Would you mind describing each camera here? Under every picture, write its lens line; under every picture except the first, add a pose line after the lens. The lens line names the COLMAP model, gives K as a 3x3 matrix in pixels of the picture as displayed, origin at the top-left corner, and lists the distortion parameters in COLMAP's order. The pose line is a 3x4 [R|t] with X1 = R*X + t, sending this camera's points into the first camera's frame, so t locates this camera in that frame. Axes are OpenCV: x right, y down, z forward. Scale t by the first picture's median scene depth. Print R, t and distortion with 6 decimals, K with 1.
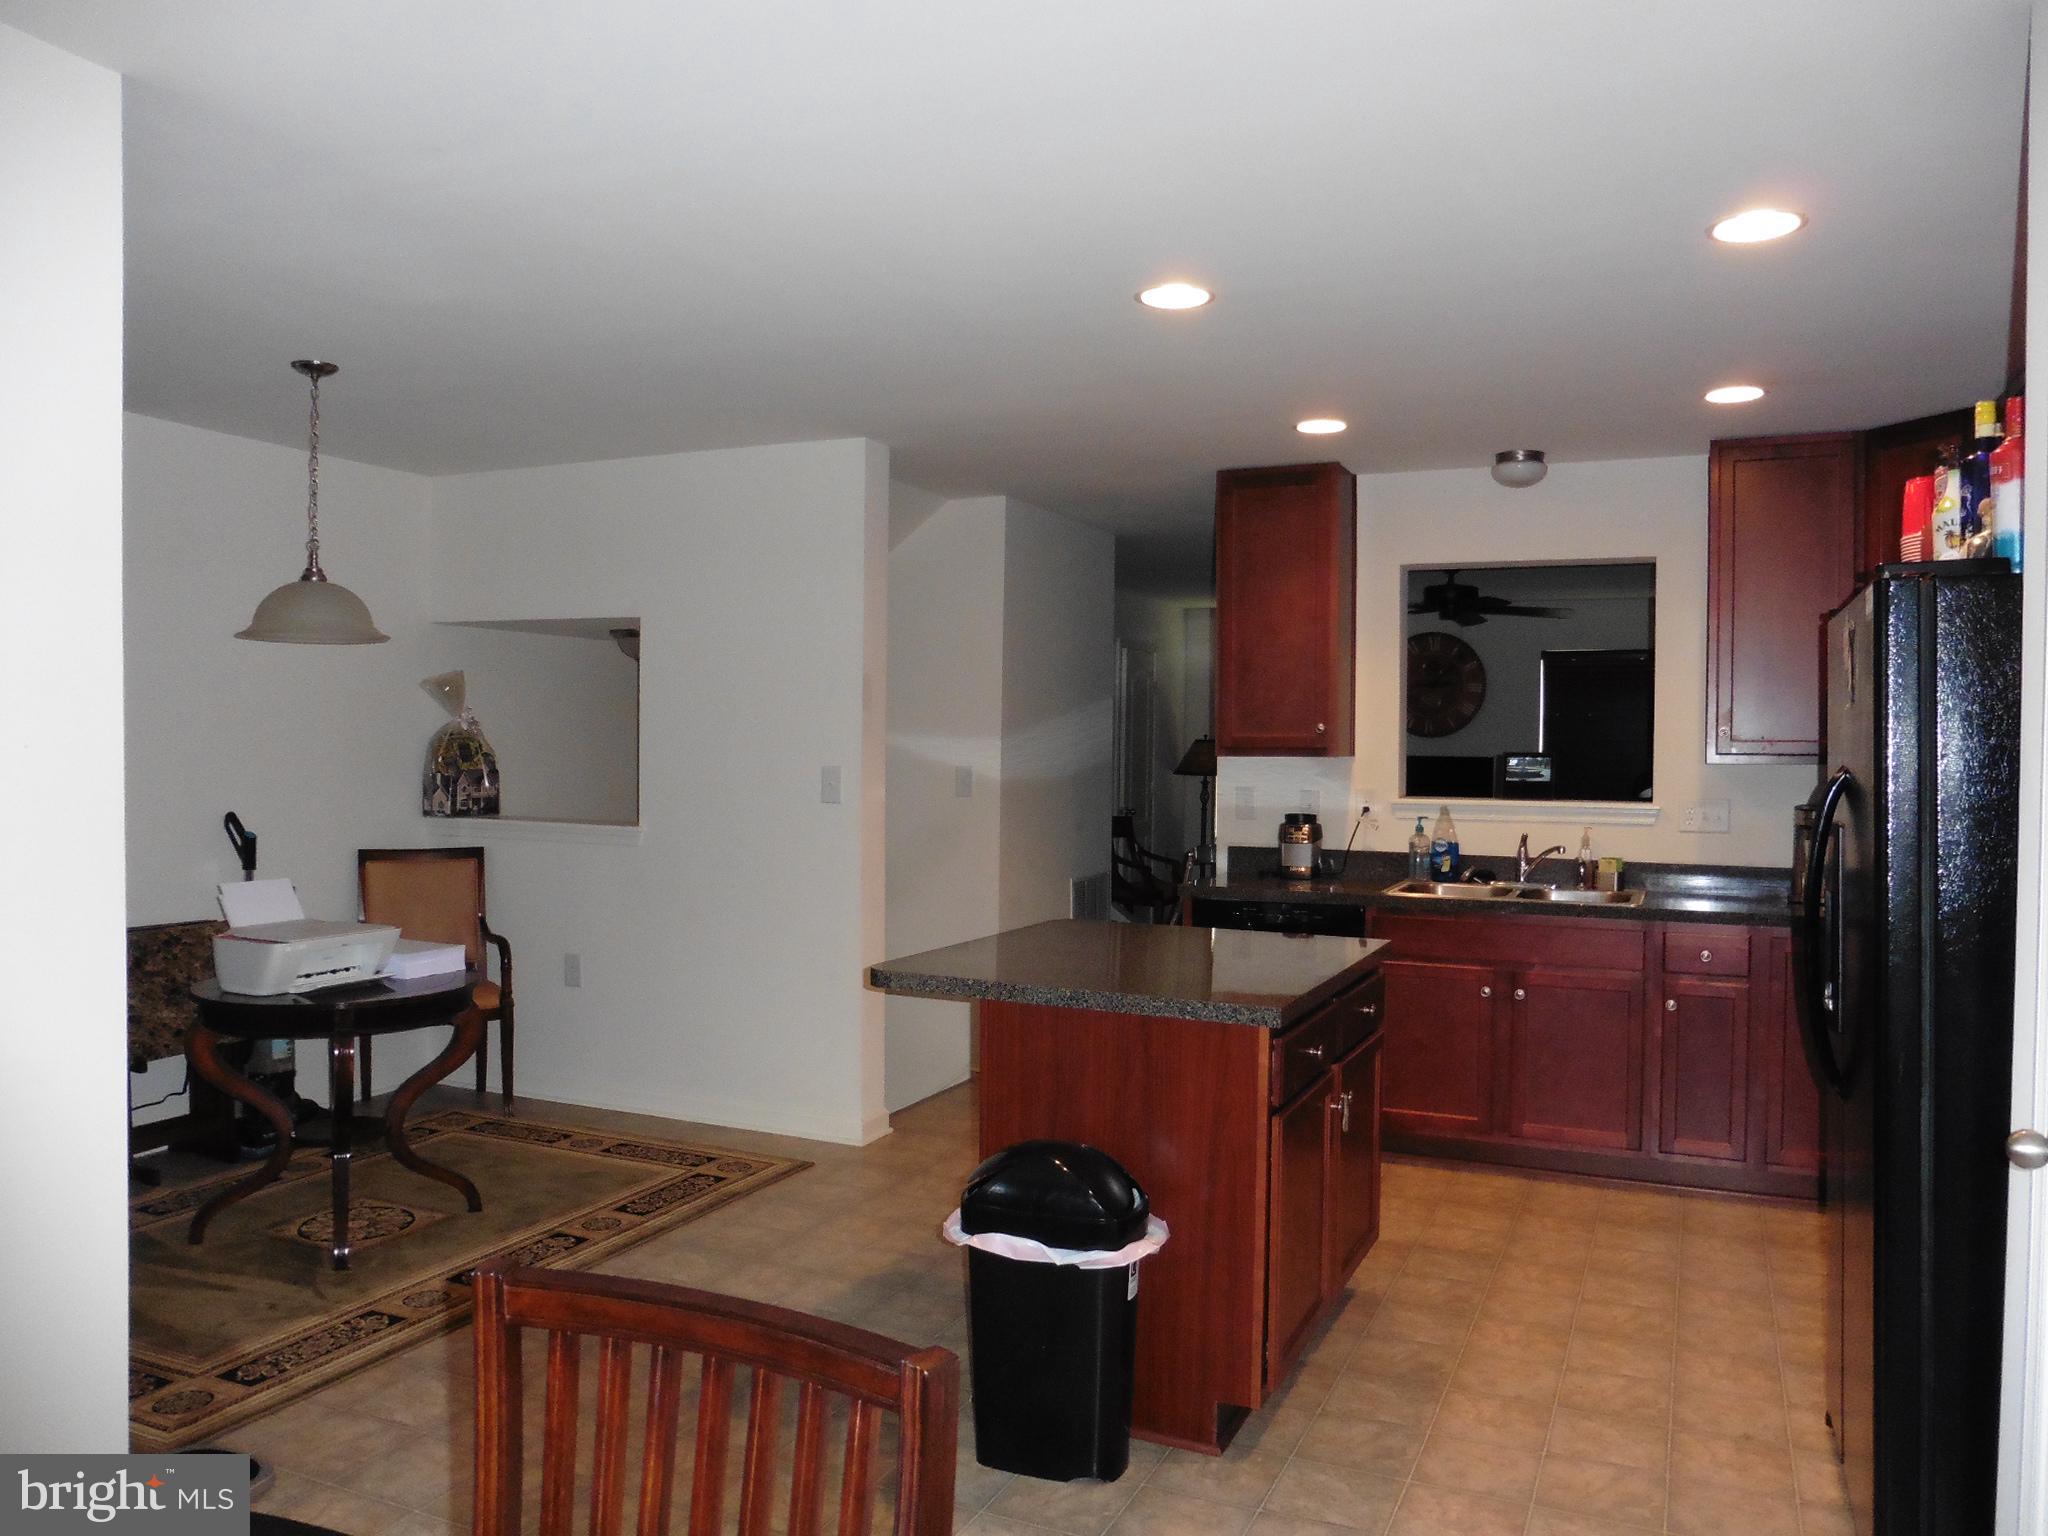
lens RADIAL K [[1487.5, 0, 1024.0], [0, 1487.5, 768.0], [0, 0, 1]] dist [-0.078243, 0.065256]
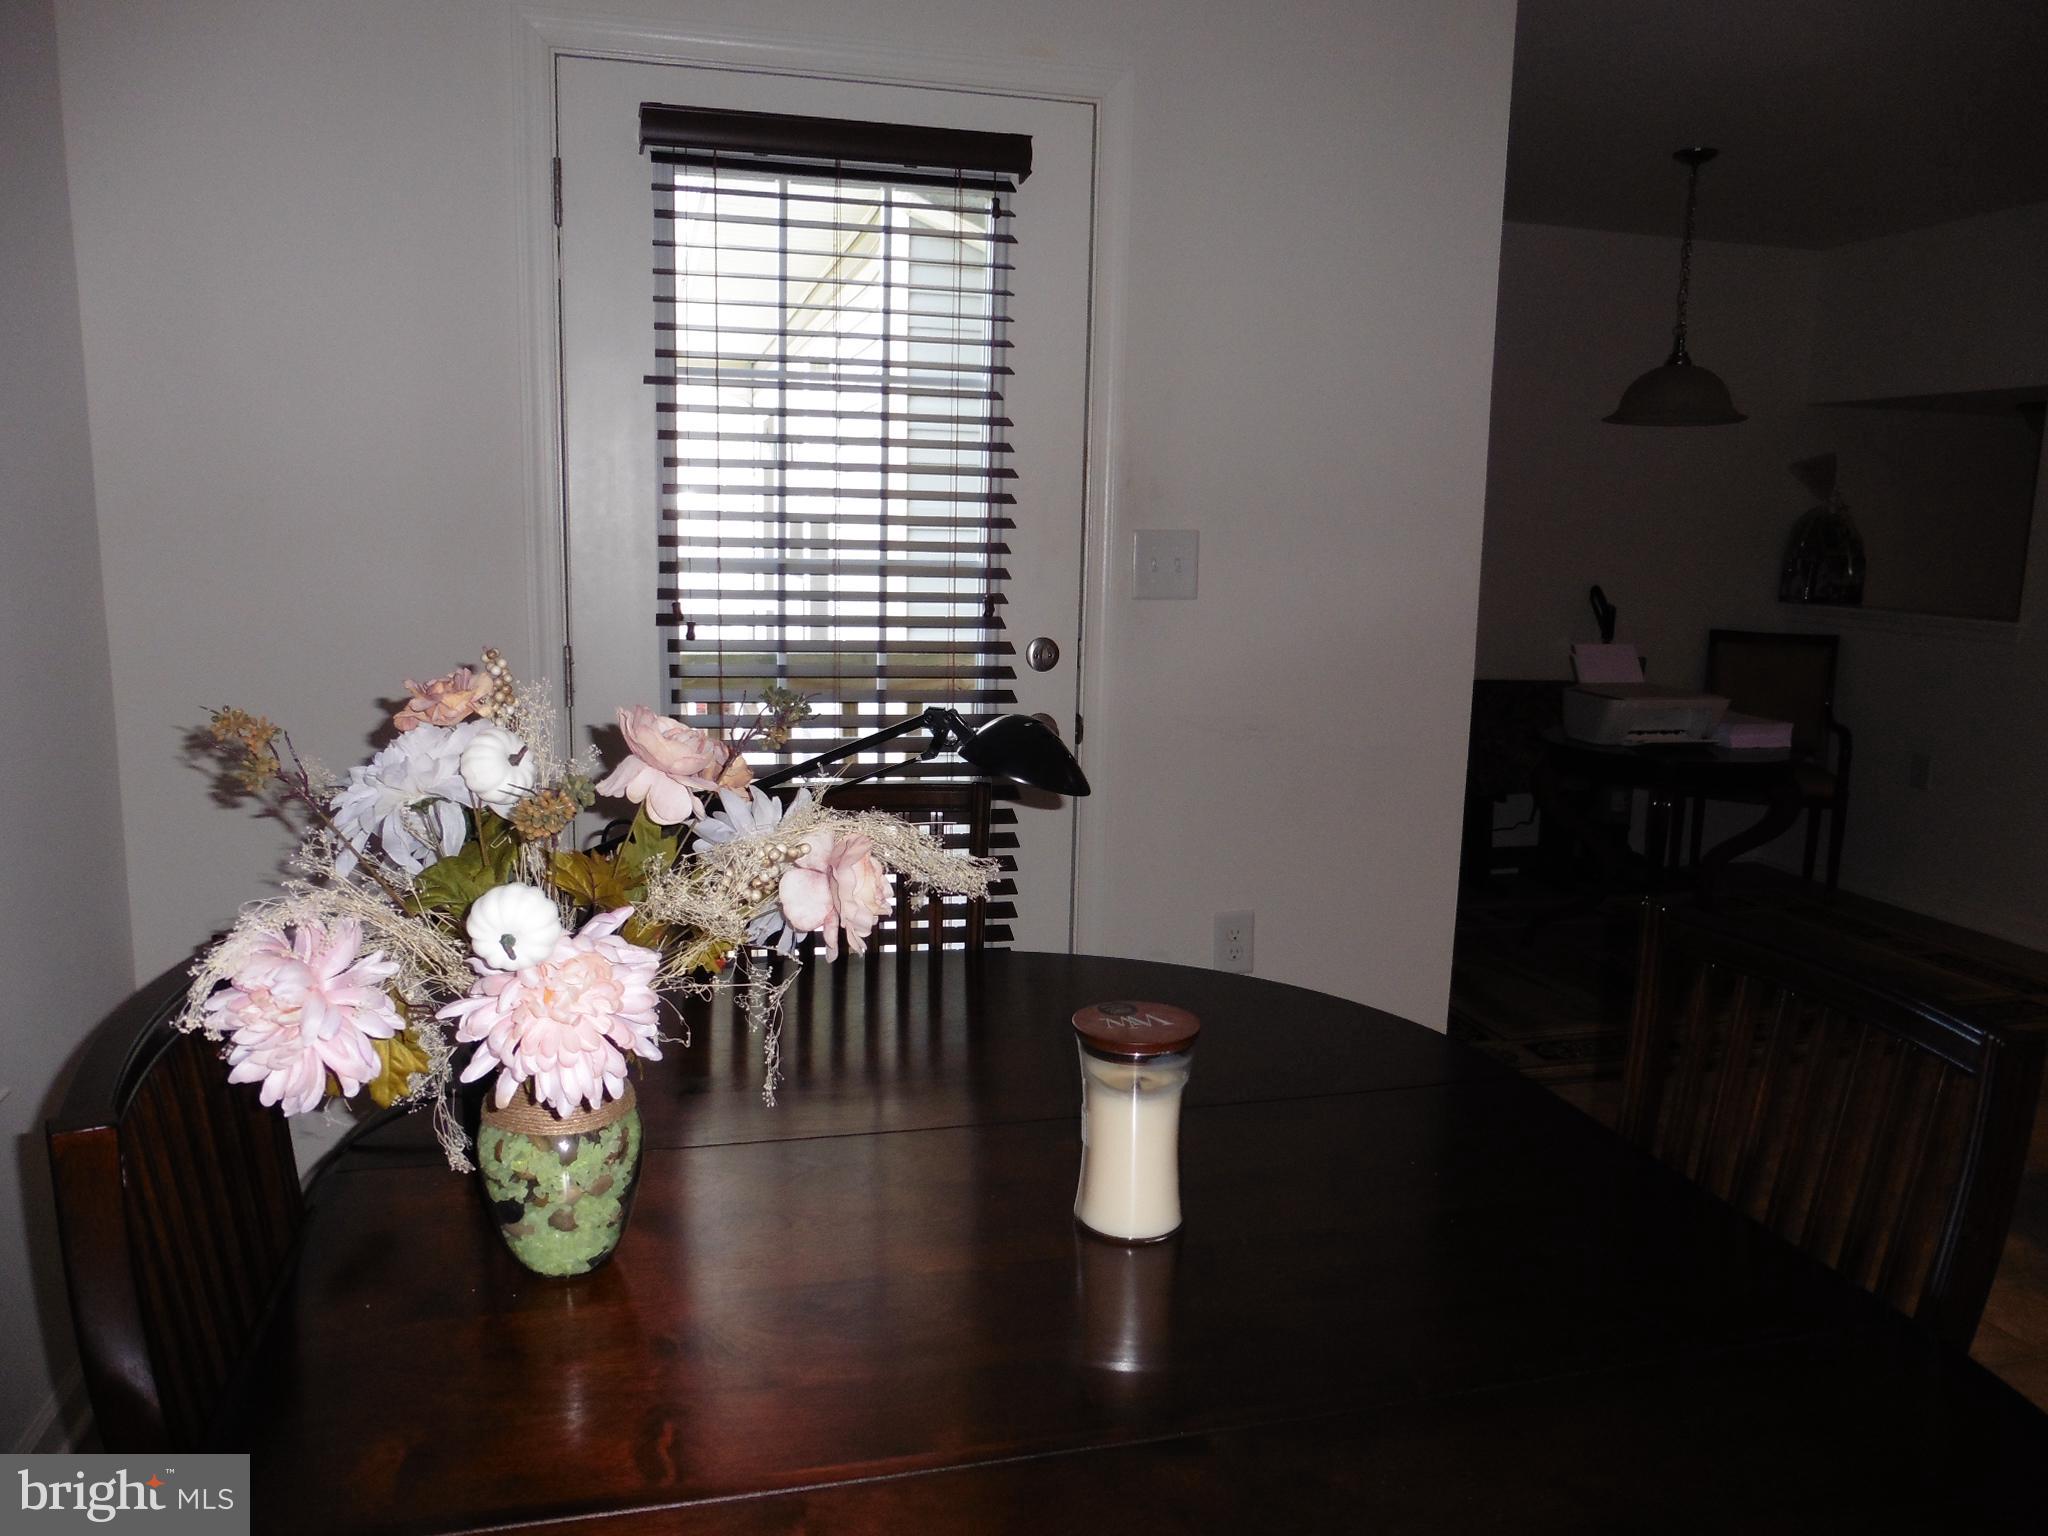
lens RADIAL K [[1487.5, 0, 1024.0], [0, 1487.5, 768.0], [0, 0, 1]] dist [-0.078243, 0.065256]
pose [[0.631161, 0.136400, -0.763565, 0.051759], [-0.031477, 0.988110, 0.150493, 0.013095], [0.775013, -0.070951, 0.627950, -0.043005]]
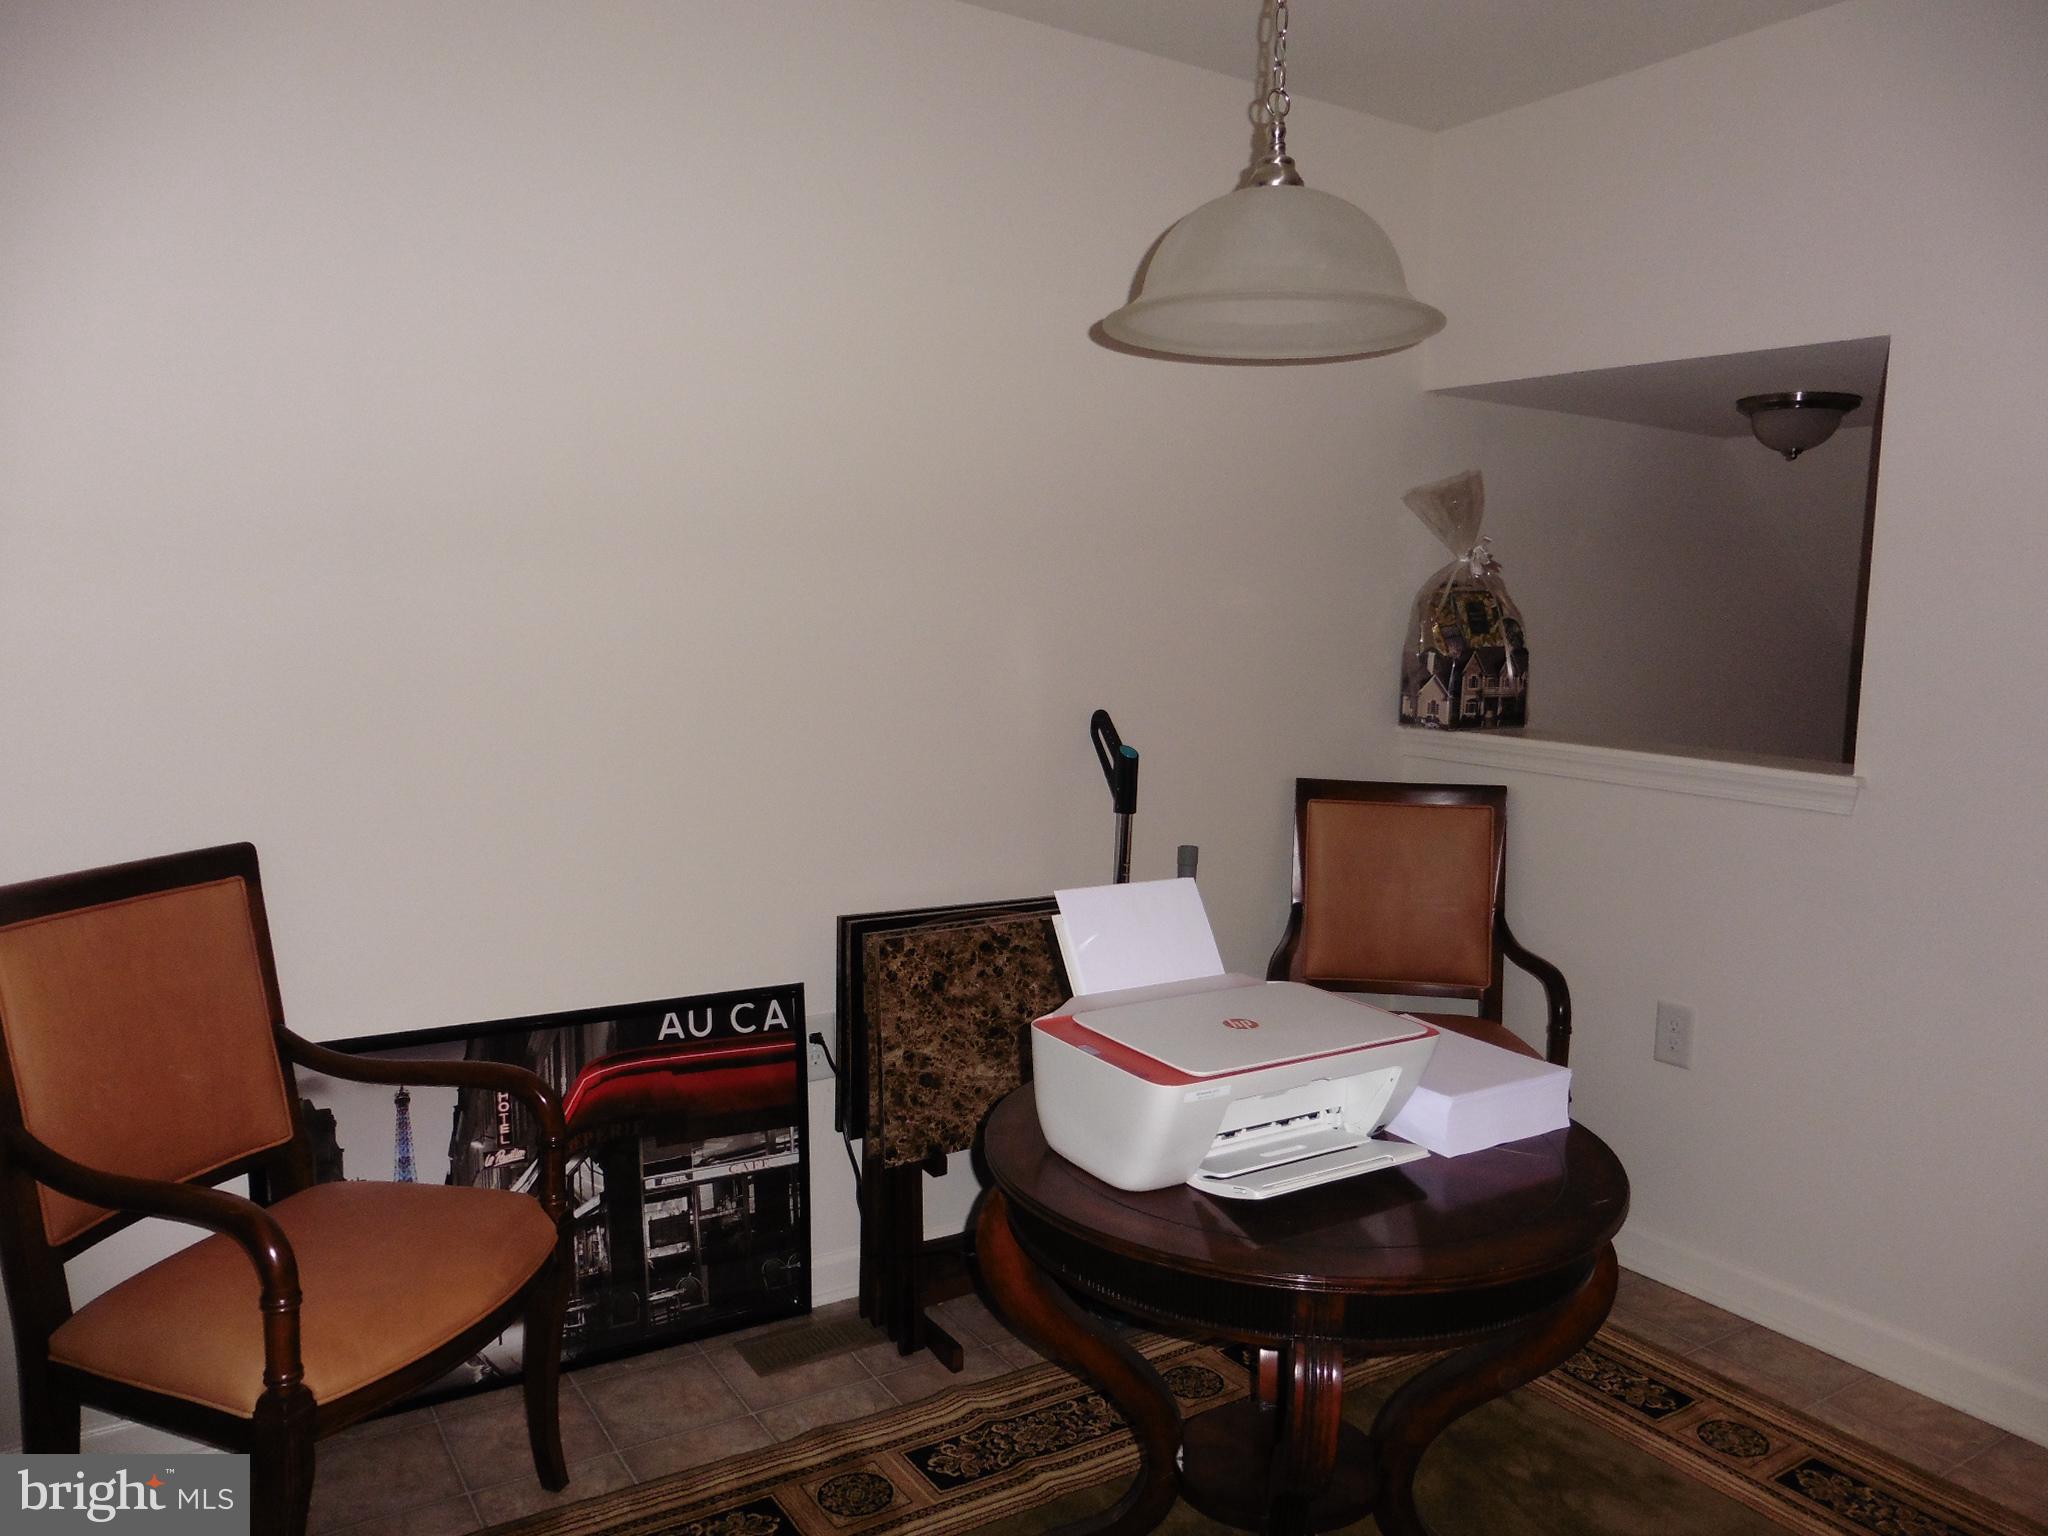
lens RADIAL K [[1487.5, 0, 1024.0], [0, 1487.5, 768.0], [0, 0, 1]] dist [-0.078243, 0.065256]
pose [[0.842095, 0.069394, -0.534847, -0.251341], [-0.023258, 0.995438, 0.092535, -0.001407], [0.538828, -0.065483, 0.839867, 0.486999]]
